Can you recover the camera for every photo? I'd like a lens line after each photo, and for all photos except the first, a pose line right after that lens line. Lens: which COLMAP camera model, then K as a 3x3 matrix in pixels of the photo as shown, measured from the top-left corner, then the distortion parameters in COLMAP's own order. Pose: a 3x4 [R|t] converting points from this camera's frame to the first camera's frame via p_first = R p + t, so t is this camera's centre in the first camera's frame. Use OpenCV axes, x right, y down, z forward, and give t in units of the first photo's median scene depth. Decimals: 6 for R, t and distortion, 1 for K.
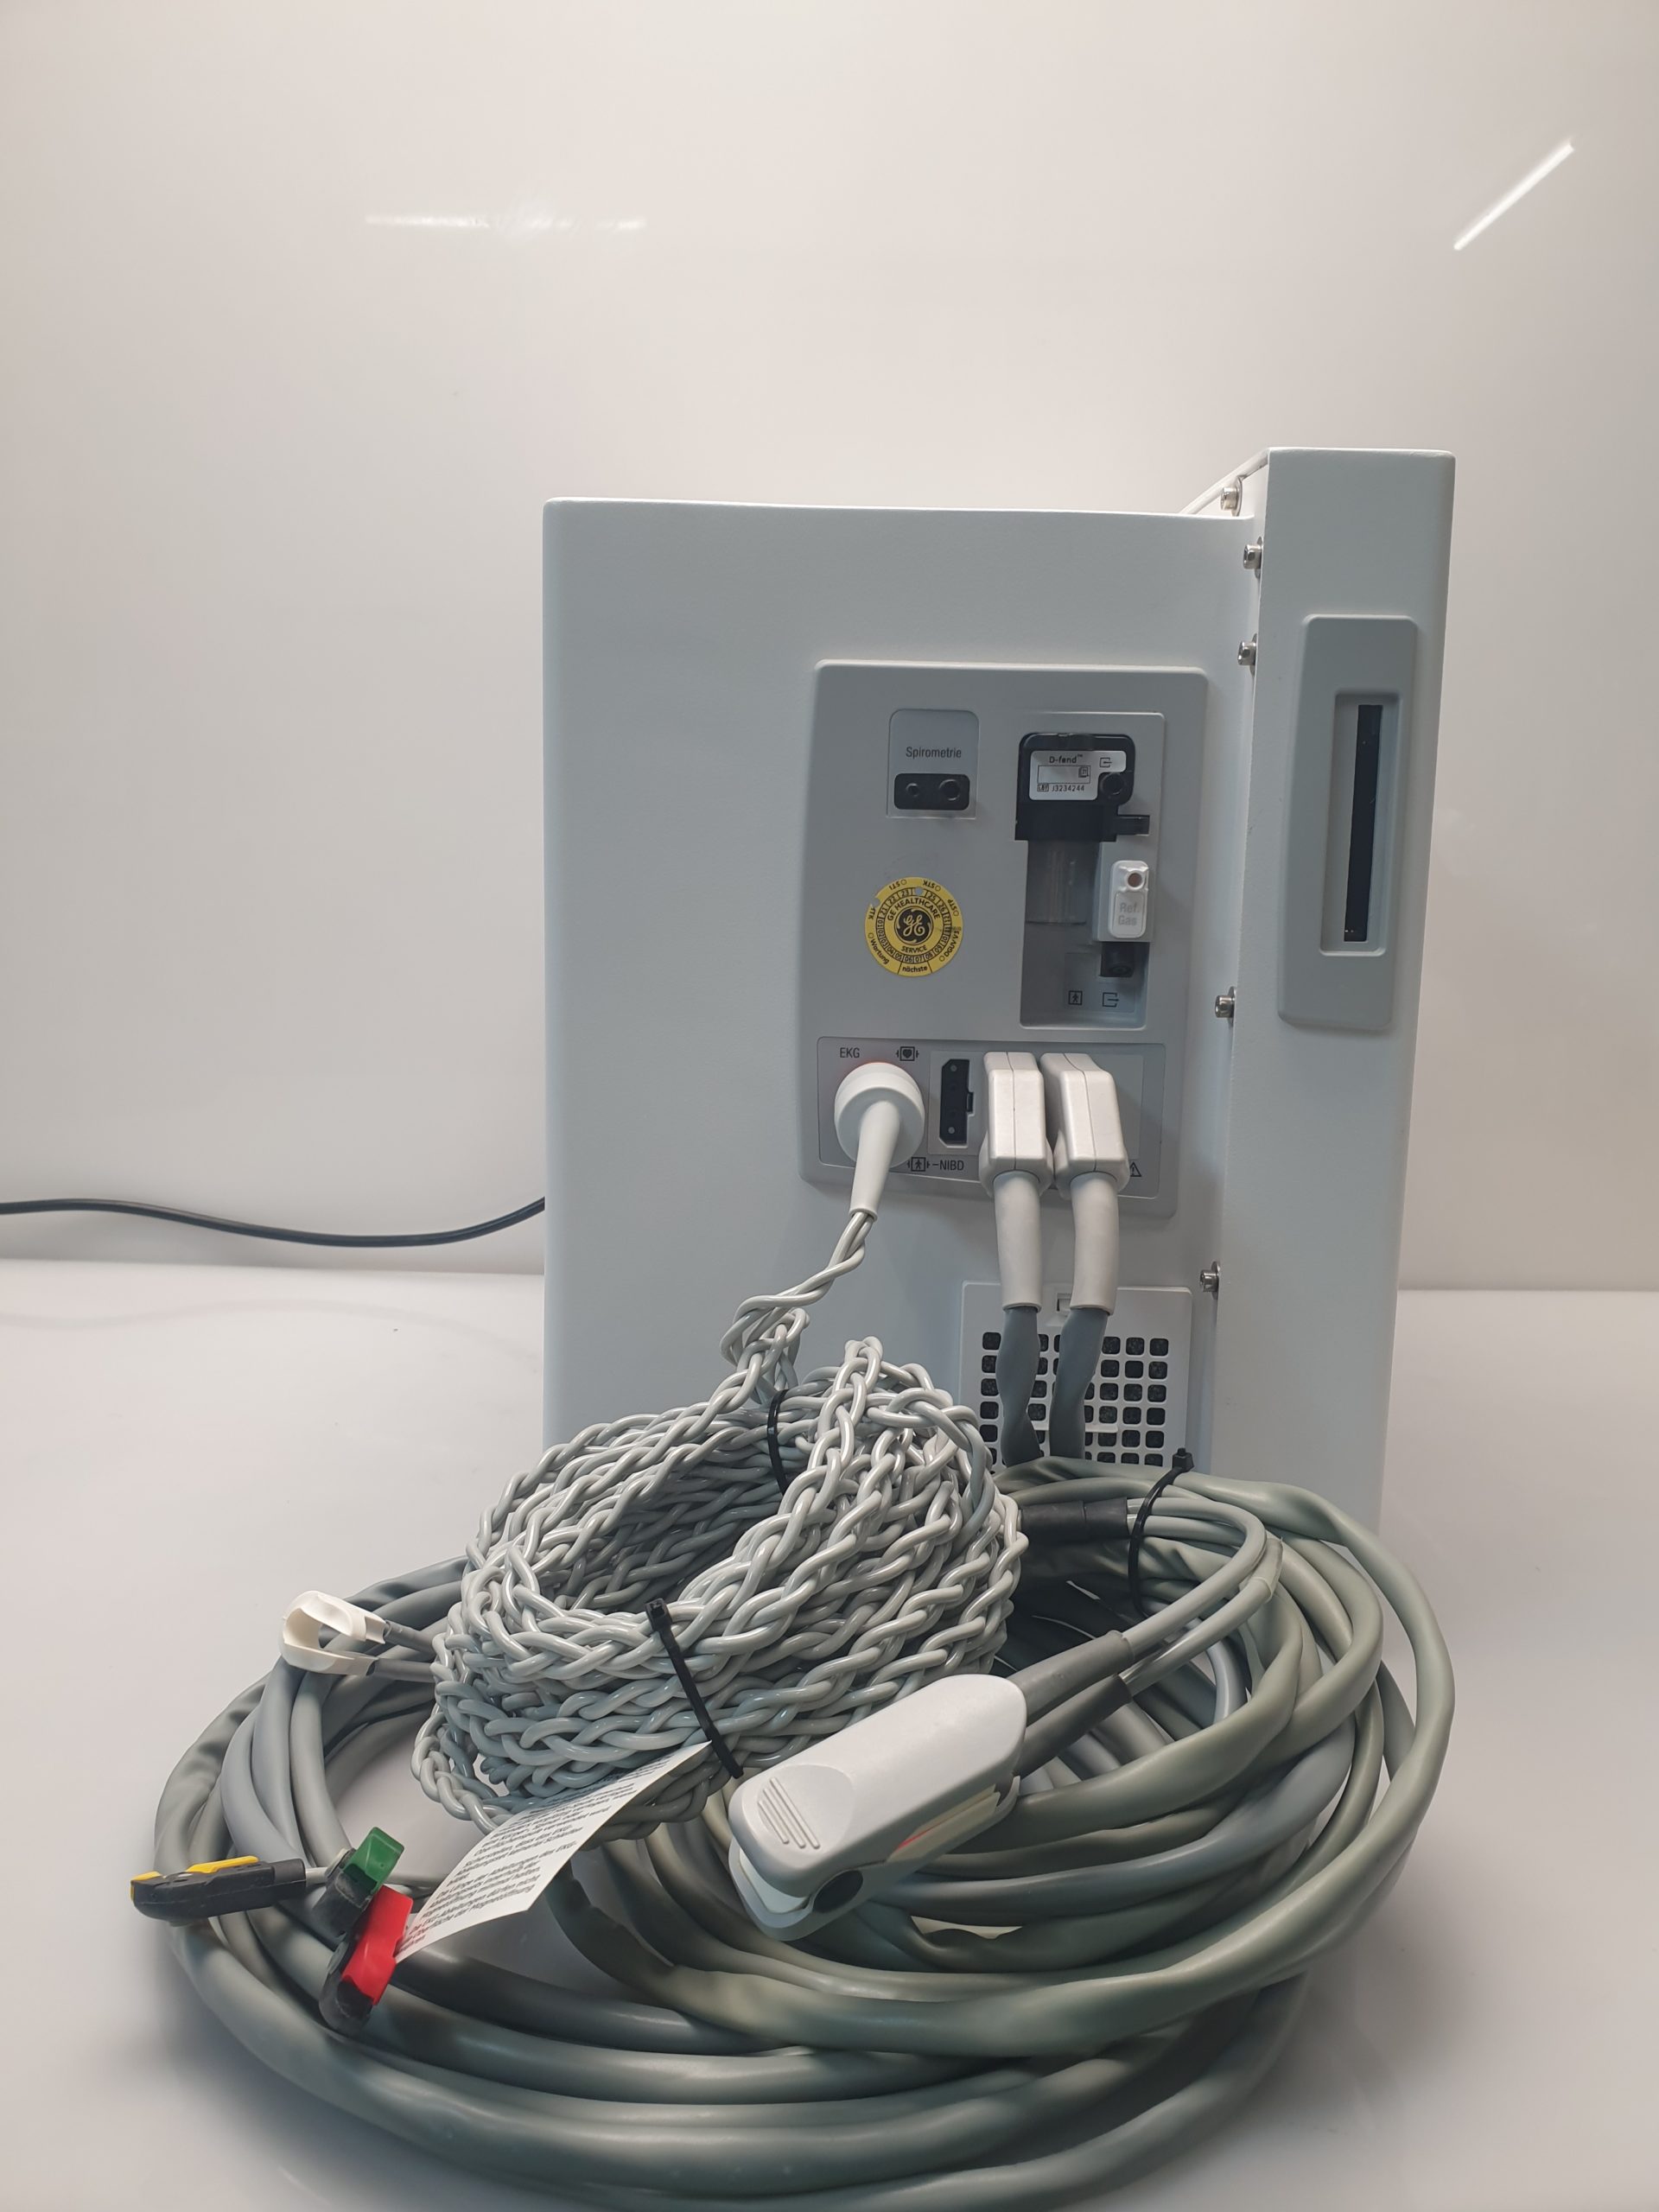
lens RADIAL K [[1689.3, 0, 855.8], [0, 1689.3, 1185.1], [0, 0, 1]] dist [0.016152, -0.032775]
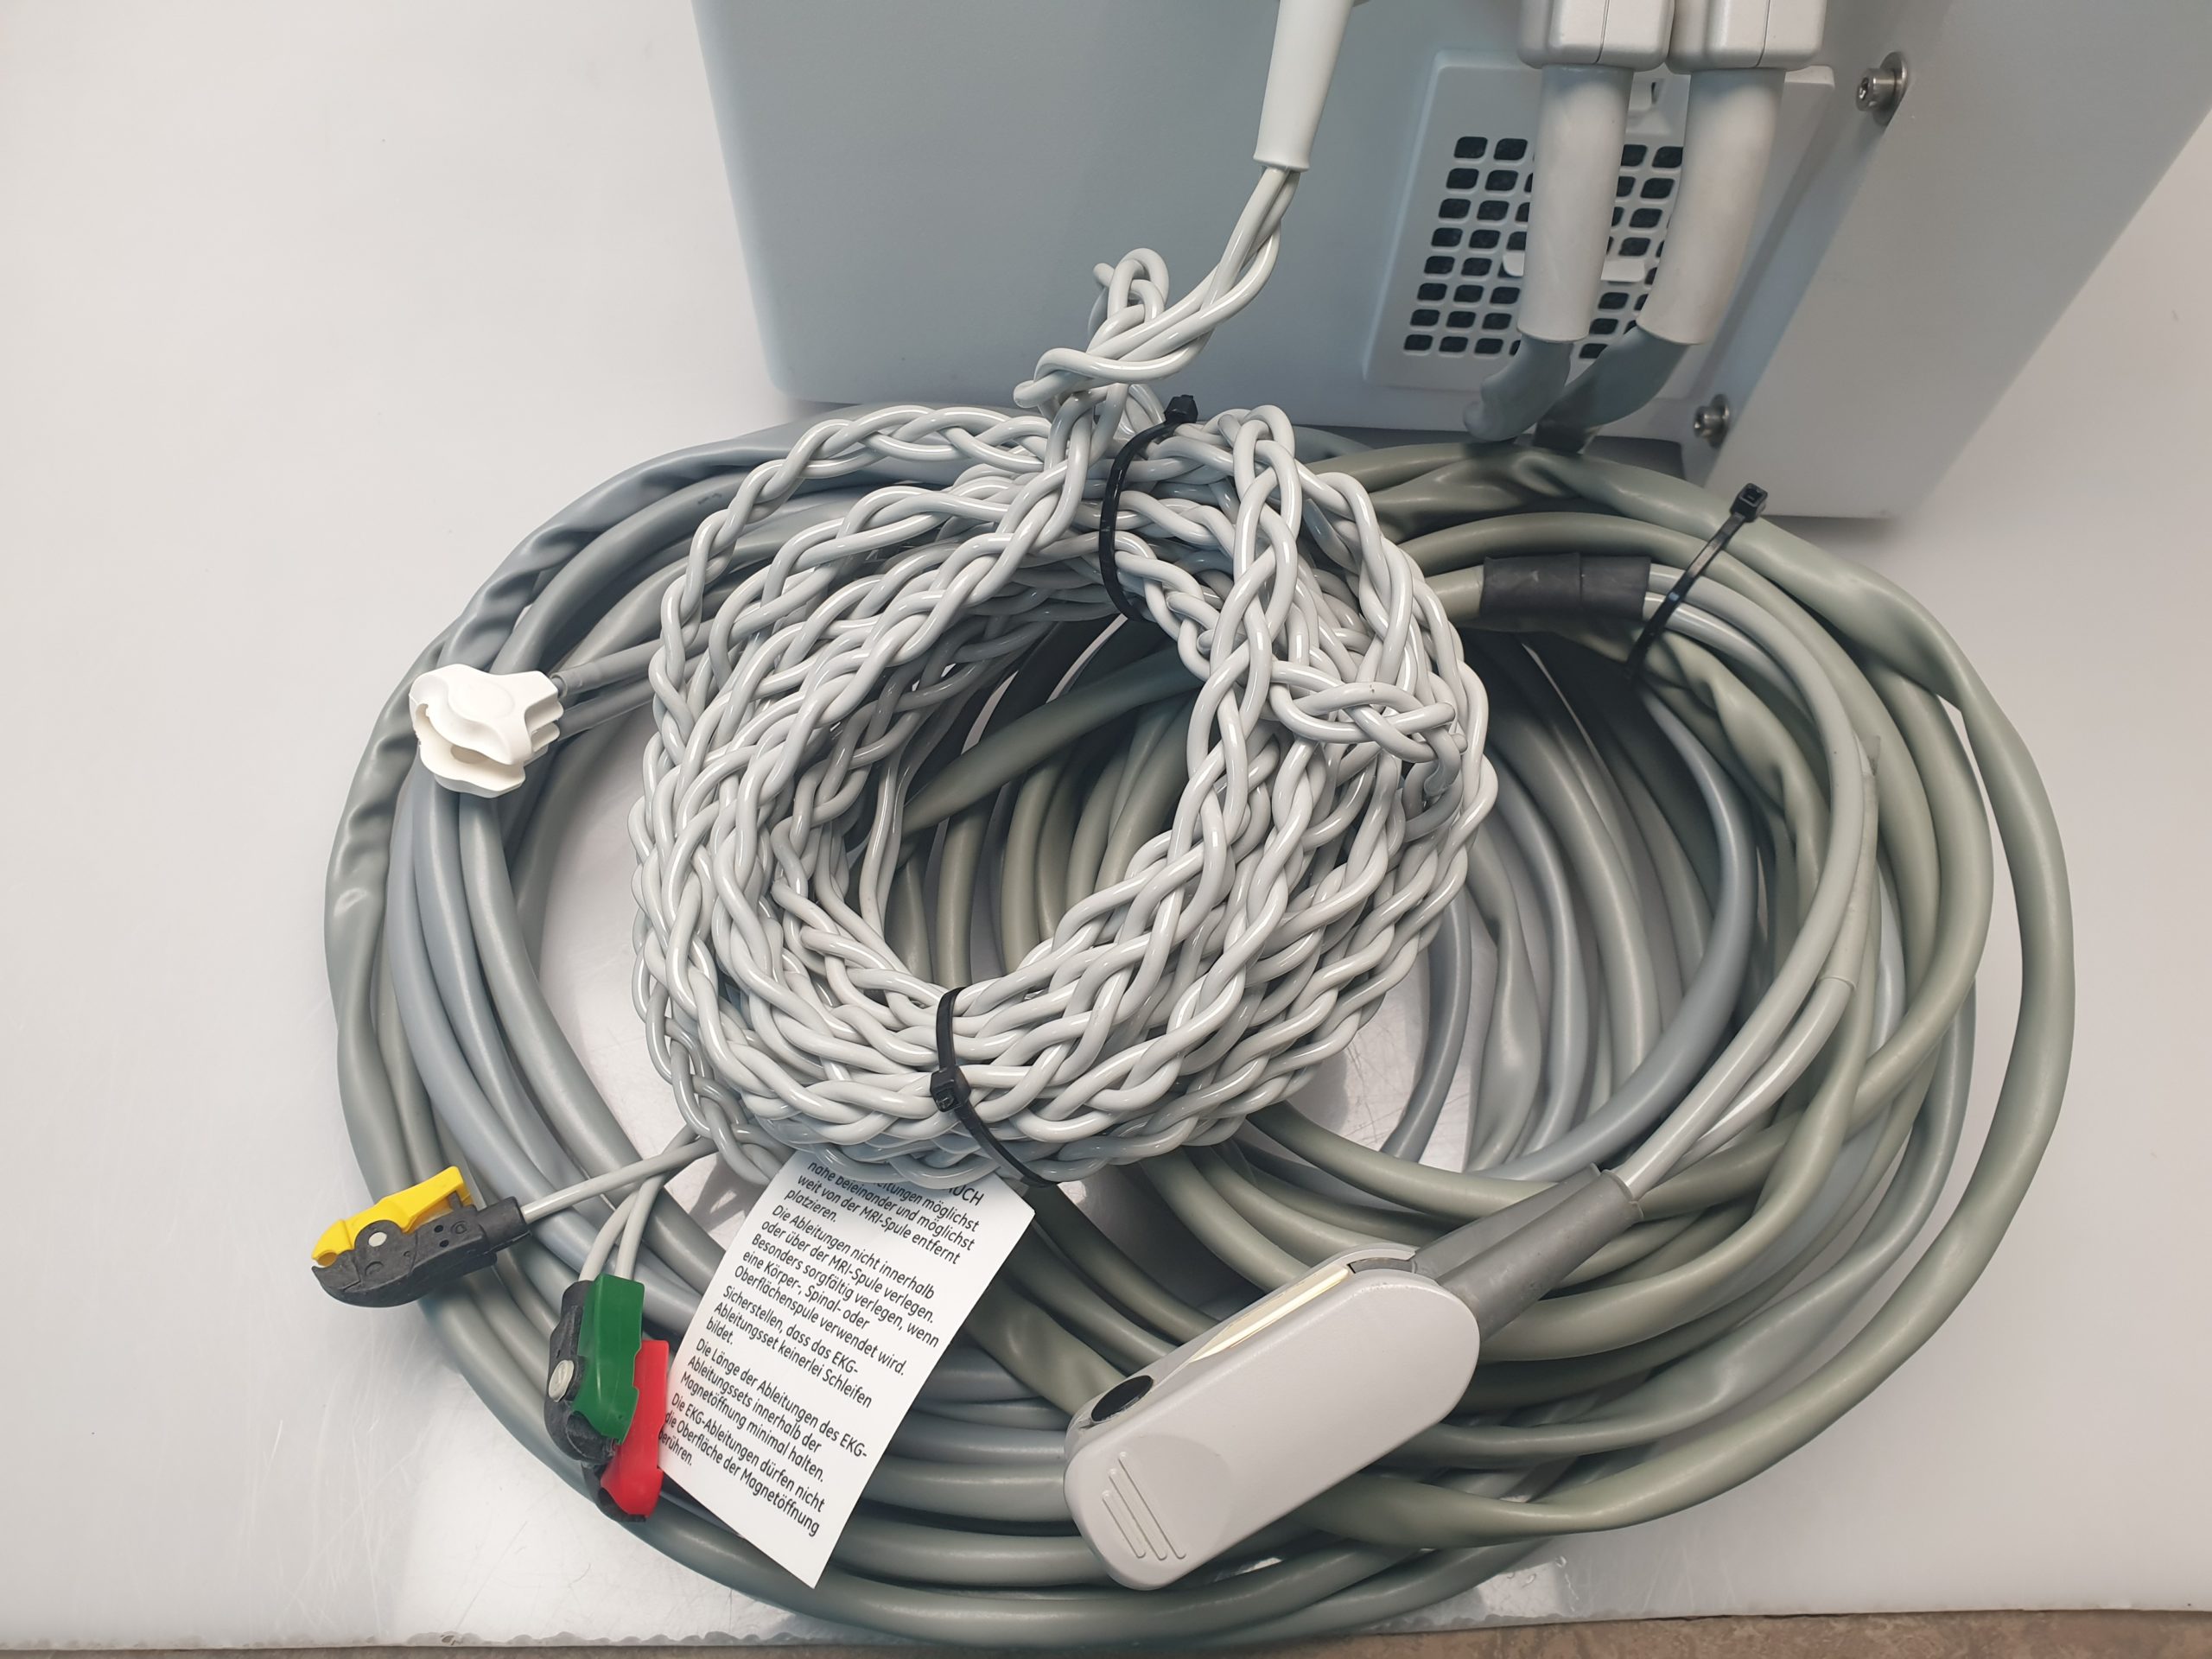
lens RADIAL K [[1689.3, 0, 1143.8], [0, 1689.3, 869.5], [0, 0, 1]] dist [0.016152, -0.032775]
pose [[0.999505, 0.031160, -0.004226, -0.027506], [-0.015532, 0.606084, 0.795249, -0.245661], [0.027342, -0.794790, 0.606268, 0.473258]]
